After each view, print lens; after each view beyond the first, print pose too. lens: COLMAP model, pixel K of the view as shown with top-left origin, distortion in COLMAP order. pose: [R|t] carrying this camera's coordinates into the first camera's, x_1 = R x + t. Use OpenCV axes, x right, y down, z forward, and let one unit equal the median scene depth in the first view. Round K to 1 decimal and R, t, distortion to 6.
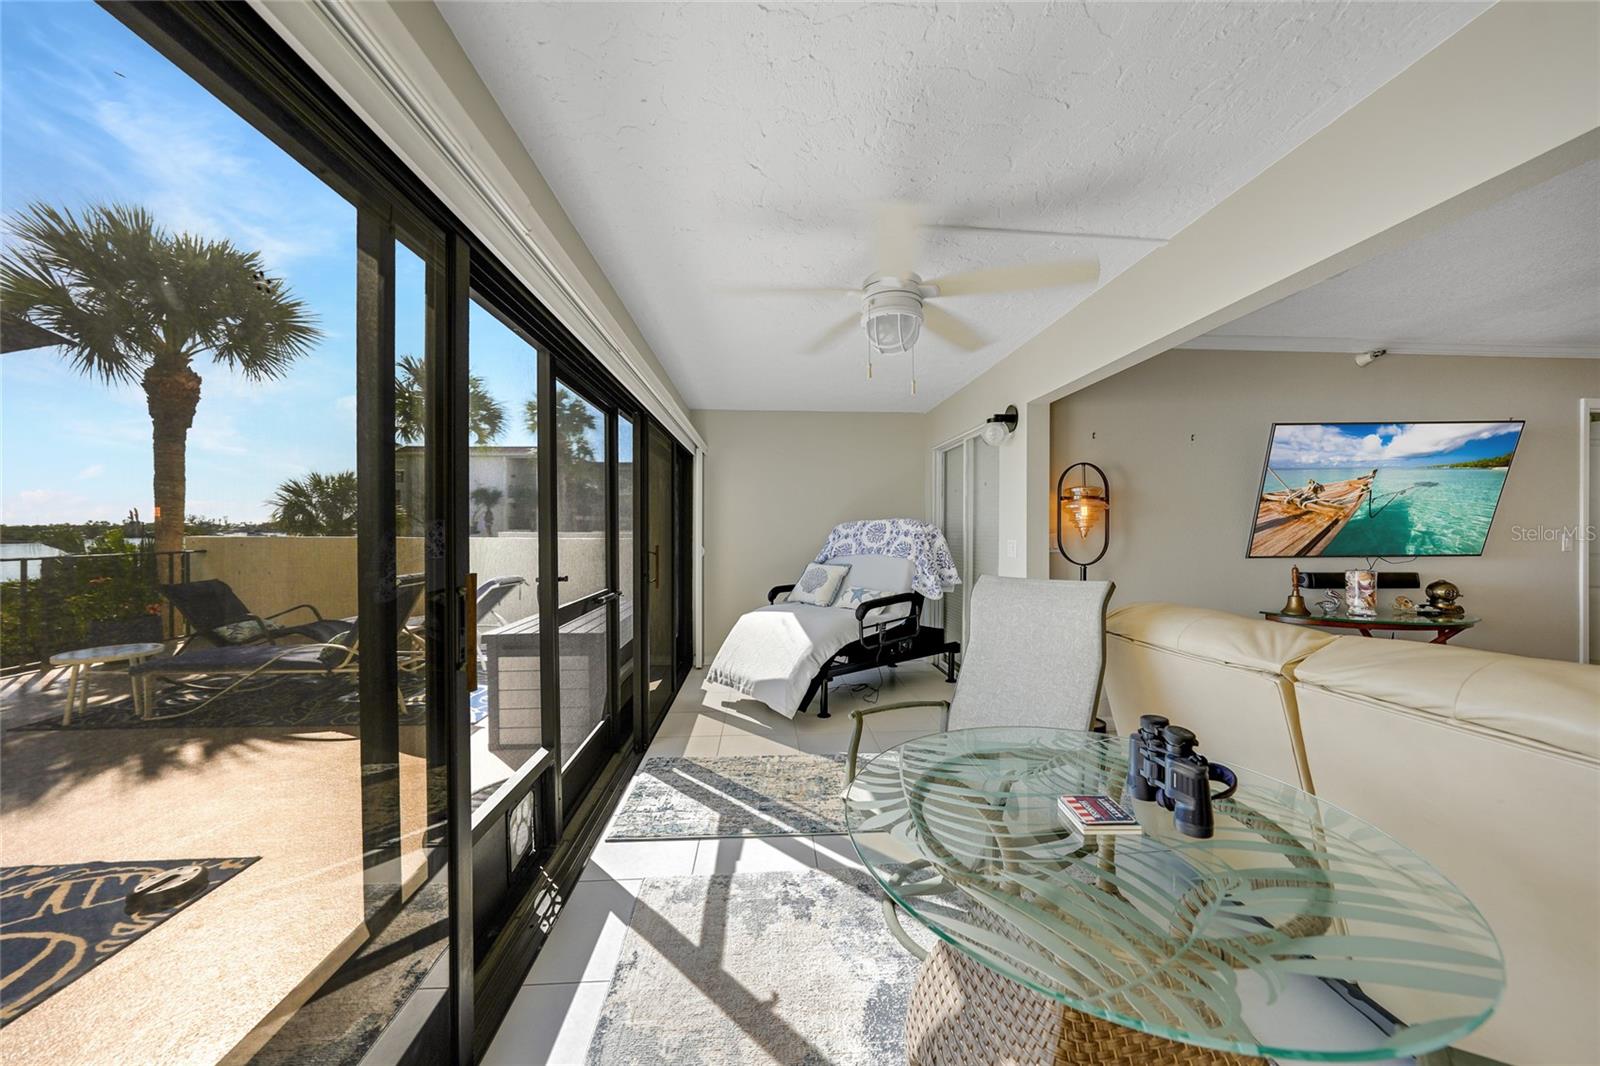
lens RADIAL K [[553.6, 0, 782.5], [0, 553.6, 531.1], [0, 0, 1]] dist [0.005352, 0.000143]
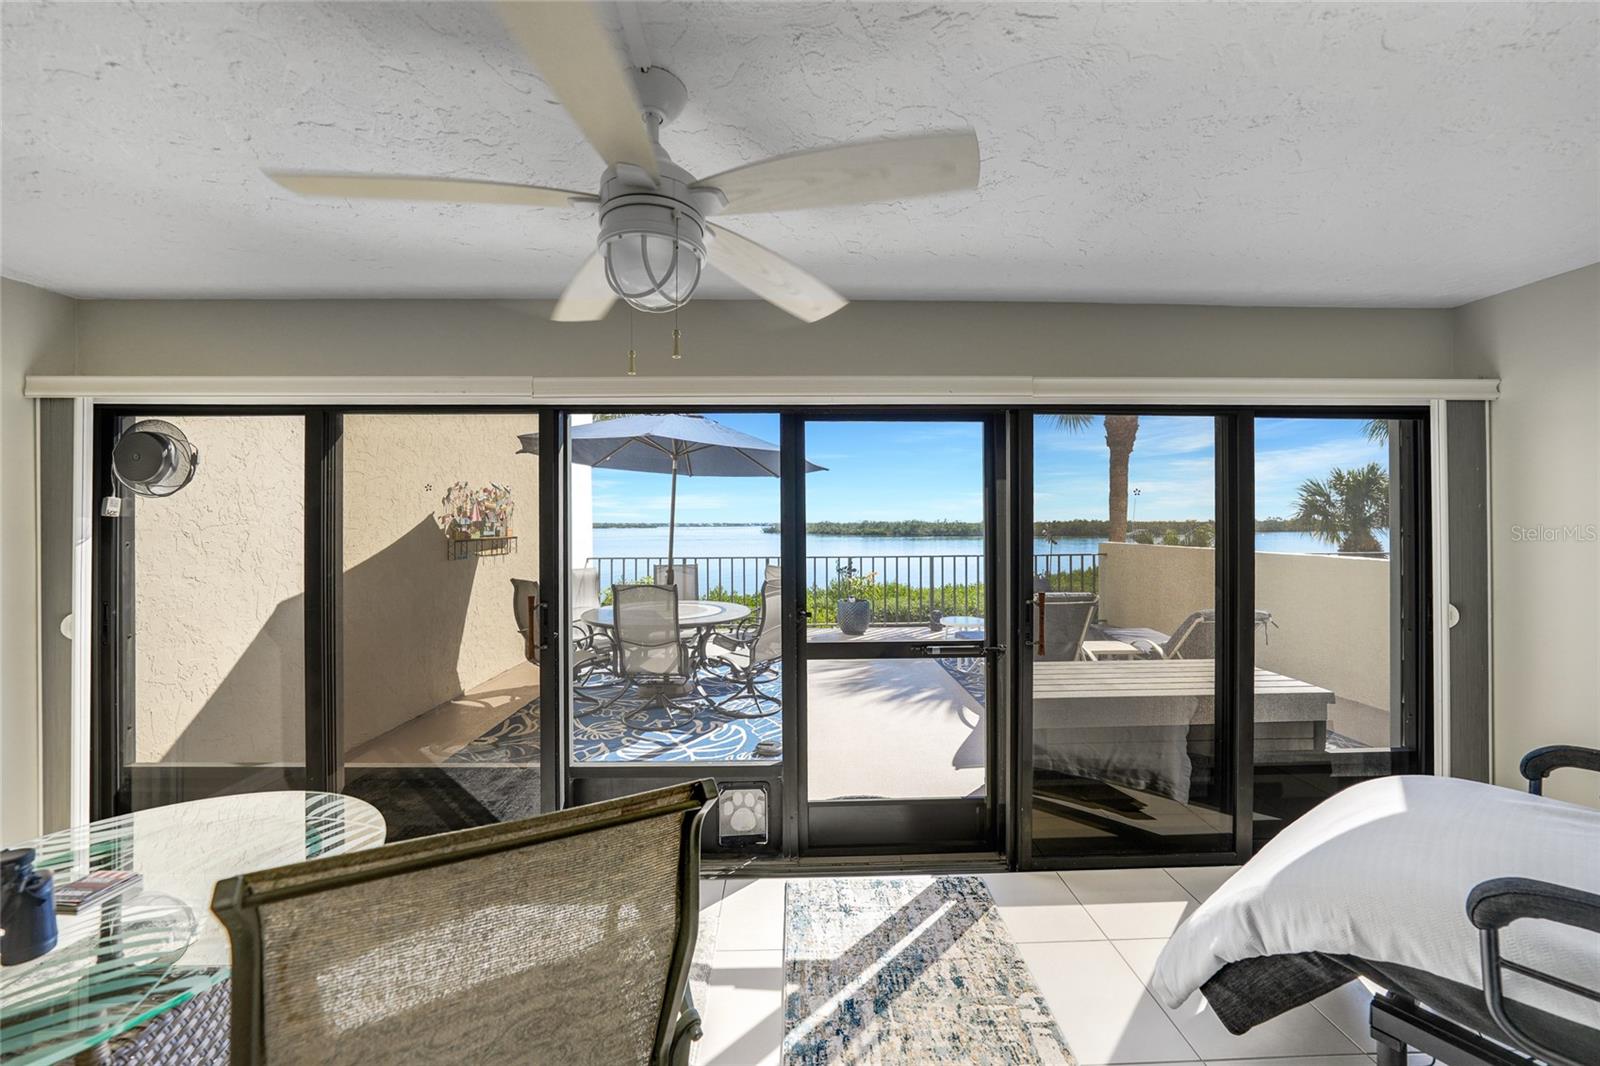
lens RADIAL K [[576.6, 0, 807.8], [0, 576.6, 526.8], [0, 0, 1]] dist [-0.015348, 0.000443]
pose [[-0.005850, 0.002864, -0.999979, 0.516868], [-0.001302, 0.999995, 0.002871, -0.062220], [0.999982, 0.001318, -0.005847, 0.752371]]
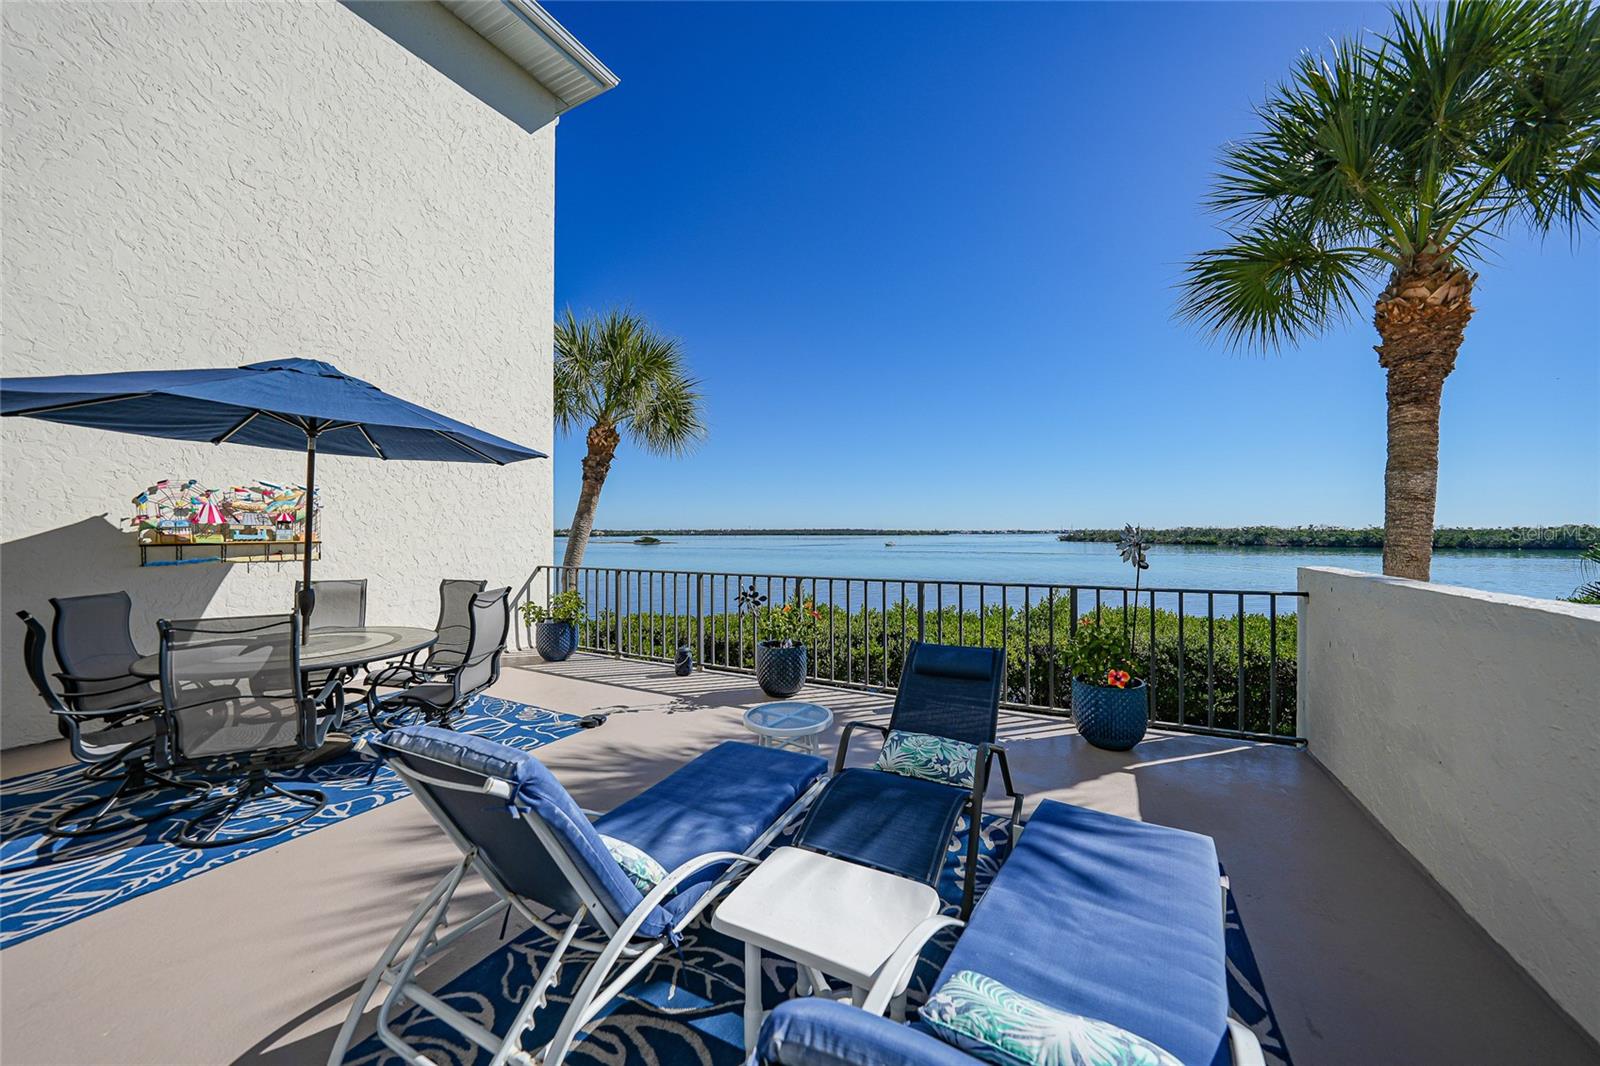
lens RADIAL K [[559.5, 0, 804.6], [0, 559.5, 527.9], [0, 0, 1]] dist [-0.025200, 0.005461]
pose [[-0.497670, -0.007256, -0.867336, -0.699776], [-0.002832, 0.999973, -0.006741, -0.057126], [0.867362, -0.000898, -0.497677, 1.856156]]
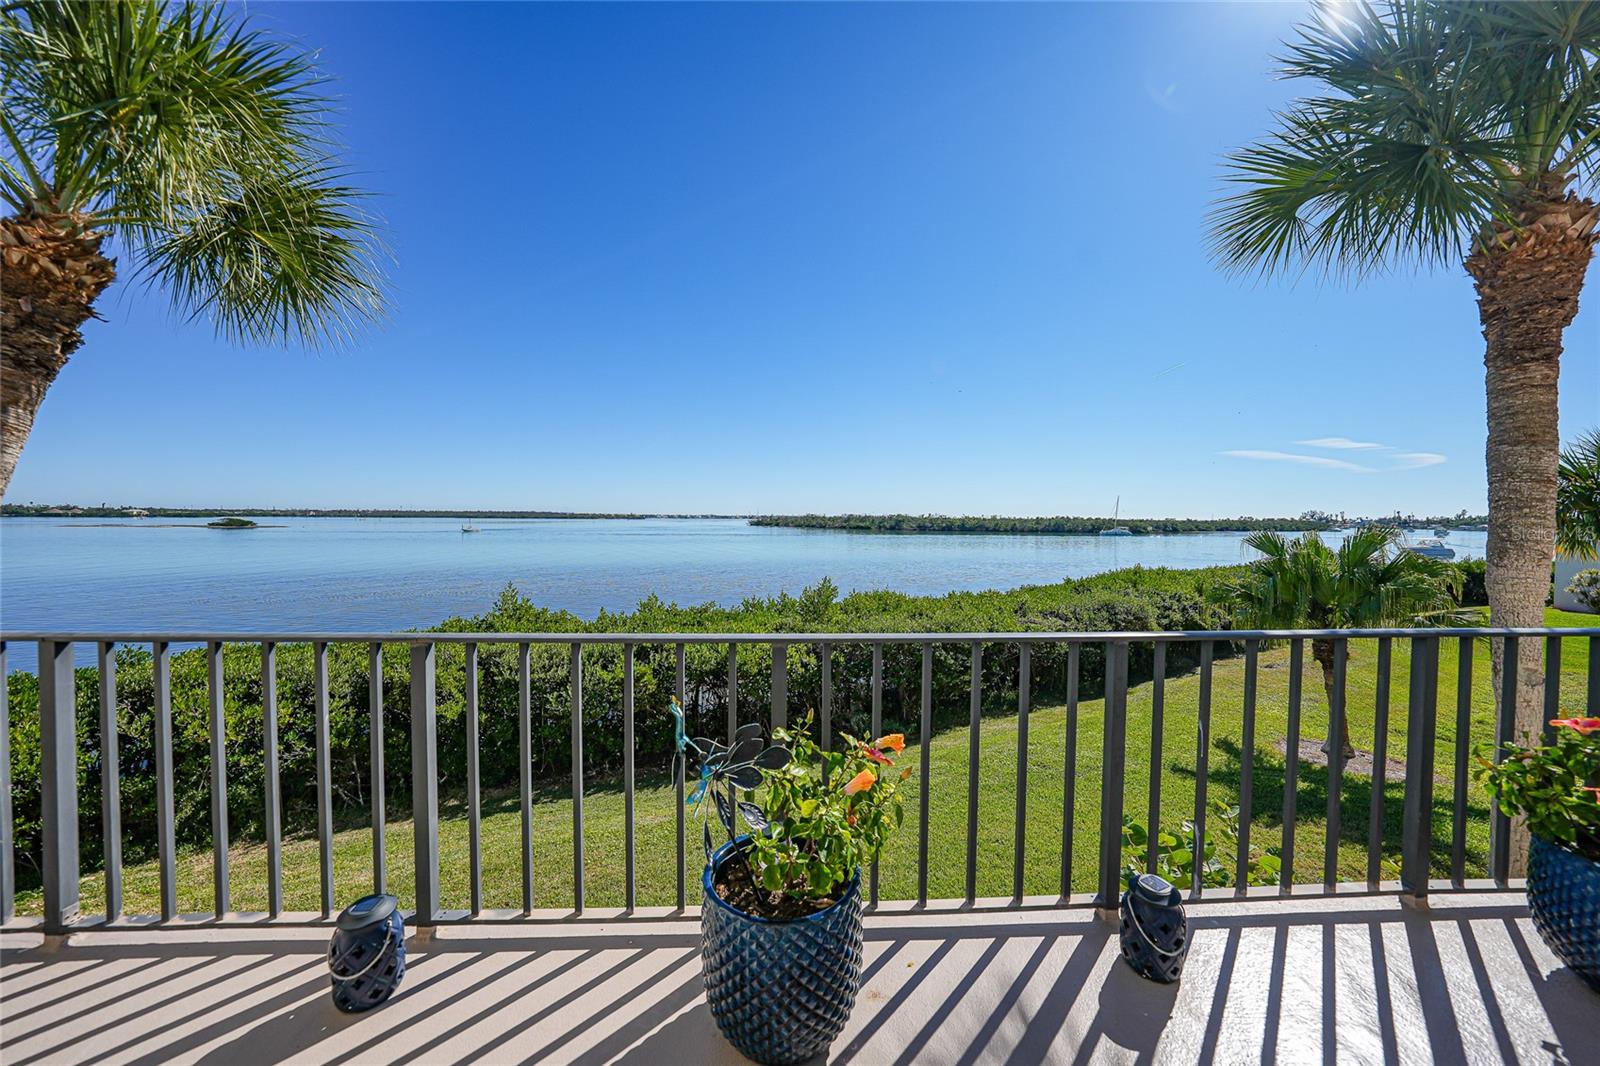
lens RADIAL K [[559.5, 0, 804.6], [0, 559.5, 527.9], [0, 0, 1]] dist [-0.025200, 0.005461]
pose [[0.011230, 0.017237, -0.999788, -1.623031], [-0.013784, 0.999759, 0.017082, -0.047310], [0.999842, 0.013589, 0.011465, 0.960839]]
